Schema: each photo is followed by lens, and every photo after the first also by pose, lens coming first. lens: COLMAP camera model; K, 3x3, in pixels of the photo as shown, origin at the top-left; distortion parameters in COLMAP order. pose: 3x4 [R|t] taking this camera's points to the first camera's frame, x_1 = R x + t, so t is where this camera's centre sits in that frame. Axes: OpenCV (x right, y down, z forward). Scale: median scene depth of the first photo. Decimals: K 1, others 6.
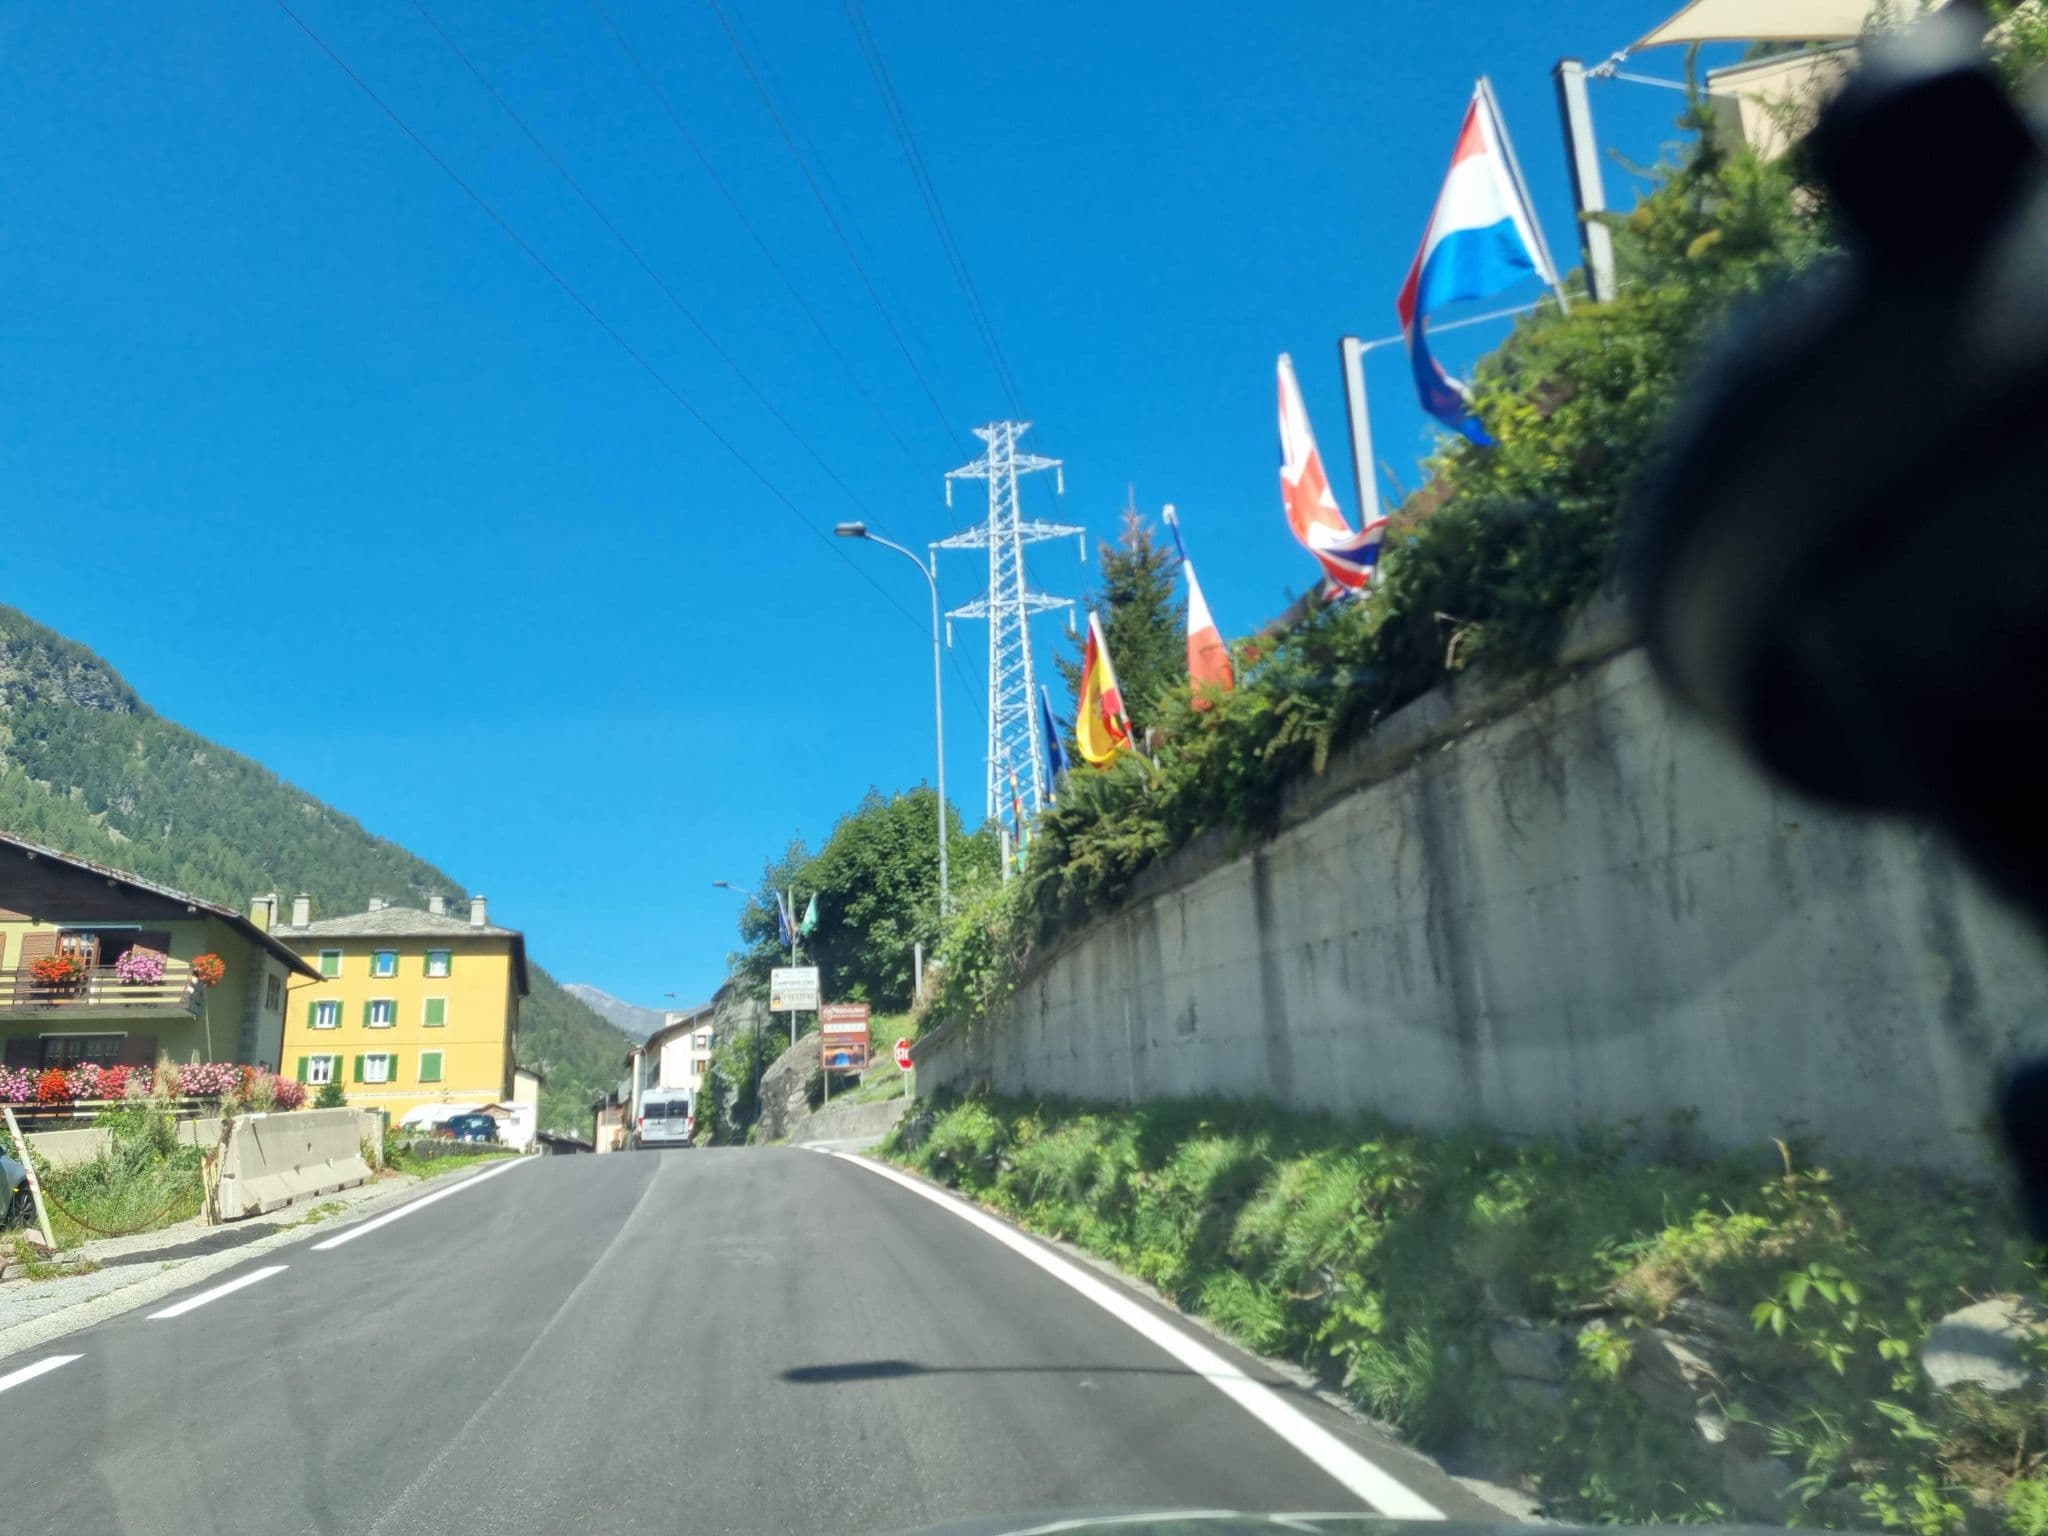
lens RADIAL K [[1284.5, 0, 1024.0], [0, 1284.5, 768.0], [0, 0, 1]] dist [0.041831, -0.033821]
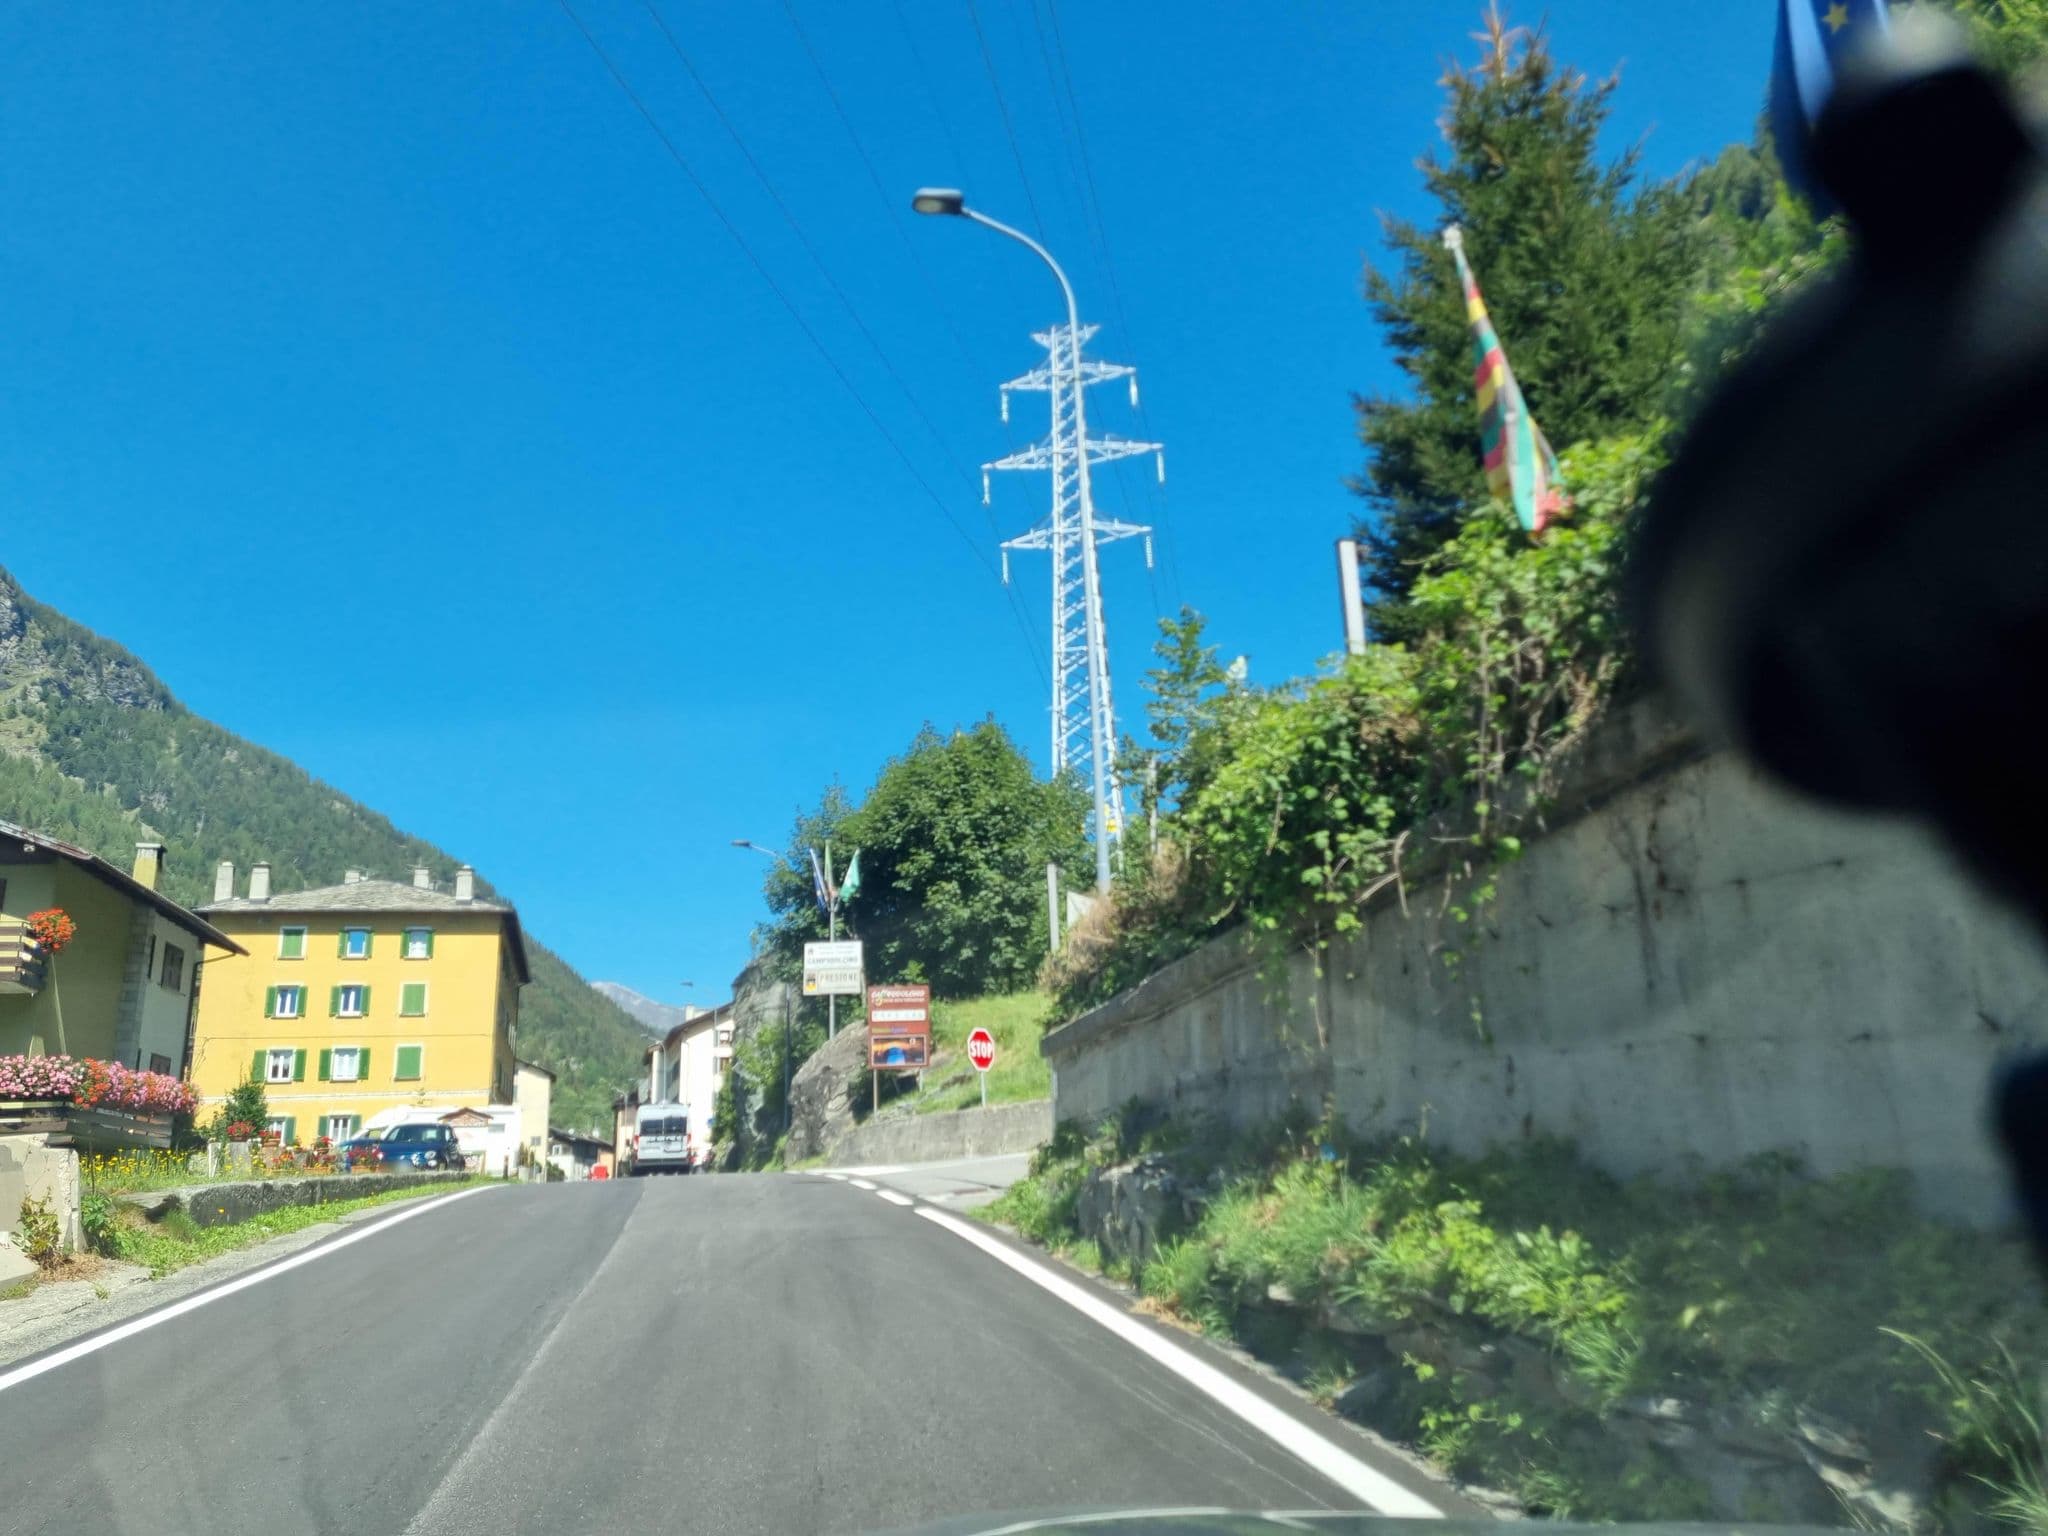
lens RADIAL K [[1284.5, 0, 1024.0], [0, 1284.5, 768.0], [0, 0, 1]] dist [0.041831, -0.033821]
pose [[0.999800, 0.000120, -0.019993, -0.030082], [-0.000115, 1.000000, 0.000272, 0.032570], [0.019993, -0.000269, 0.999800, 0.139706]]
